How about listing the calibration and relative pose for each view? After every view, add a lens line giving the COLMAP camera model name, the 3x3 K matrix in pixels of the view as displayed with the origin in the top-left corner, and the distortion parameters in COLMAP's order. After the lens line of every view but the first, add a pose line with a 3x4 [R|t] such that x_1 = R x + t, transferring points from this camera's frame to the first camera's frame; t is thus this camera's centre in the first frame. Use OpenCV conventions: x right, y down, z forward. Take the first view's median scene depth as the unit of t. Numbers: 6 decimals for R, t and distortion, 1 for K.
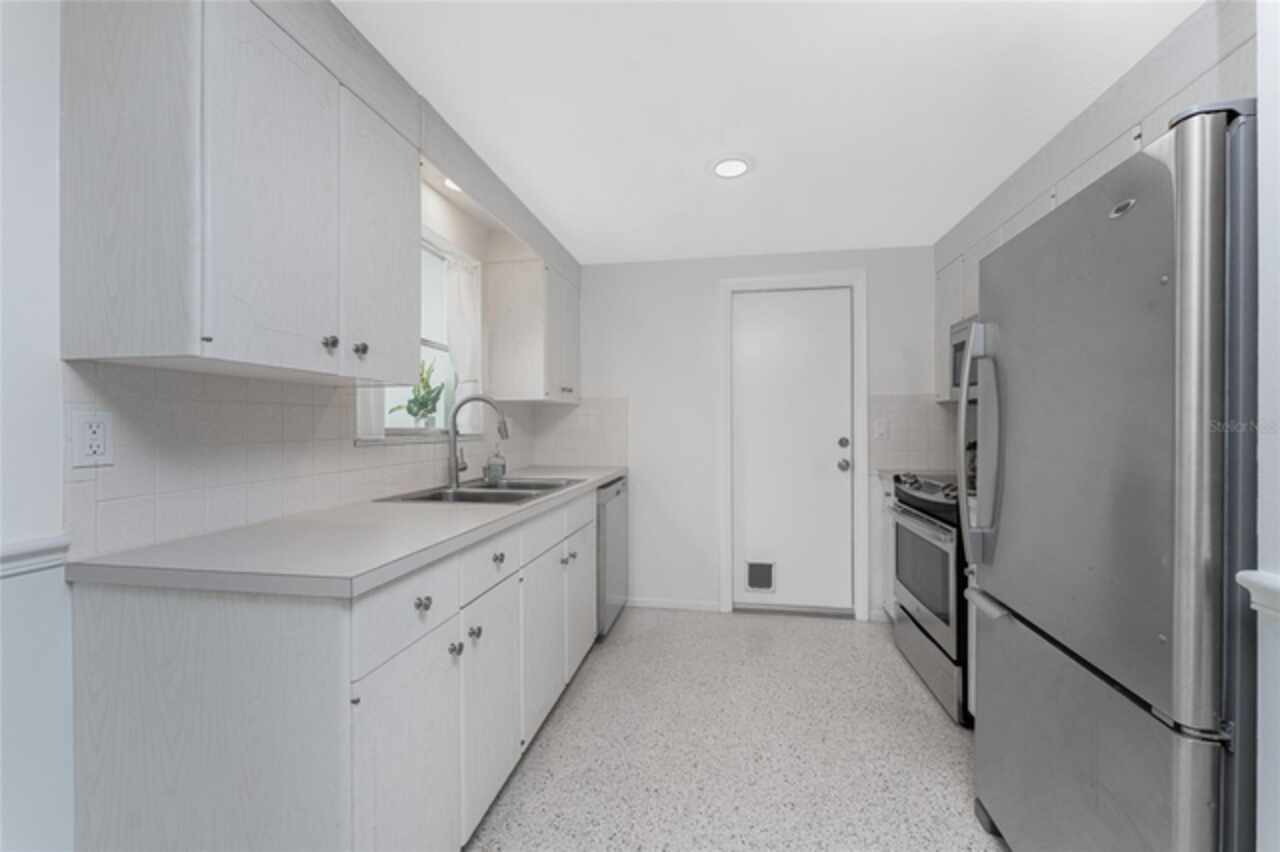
lens RADIAL K [[516.1, 0, 614.0], [0, 516.1, 434.4], [0, 0, 1]] dist [-0.003700, -0.000434]
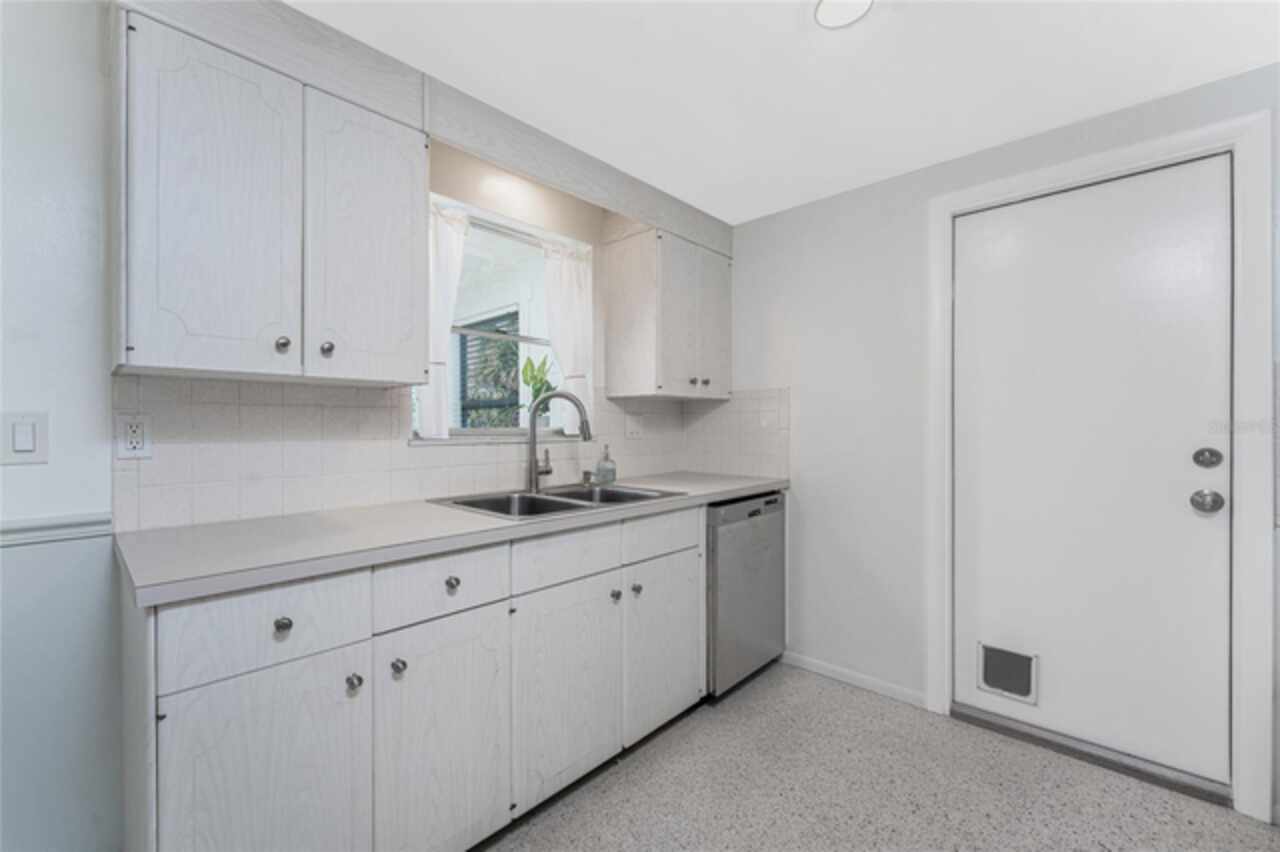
lens RADIAL K [[516.1, 0, 566.4], [0, 516.1, 434.8], [0, 0, 1]] dist [-0.003700, -0.000434]
pose [[0.820507, 0.009964, -0.571550, 0.237090], [-0.008779, 0.999950, 0.004830, -0.004622], [0.571569, 0.001055, 0.820553, 0.238344]]
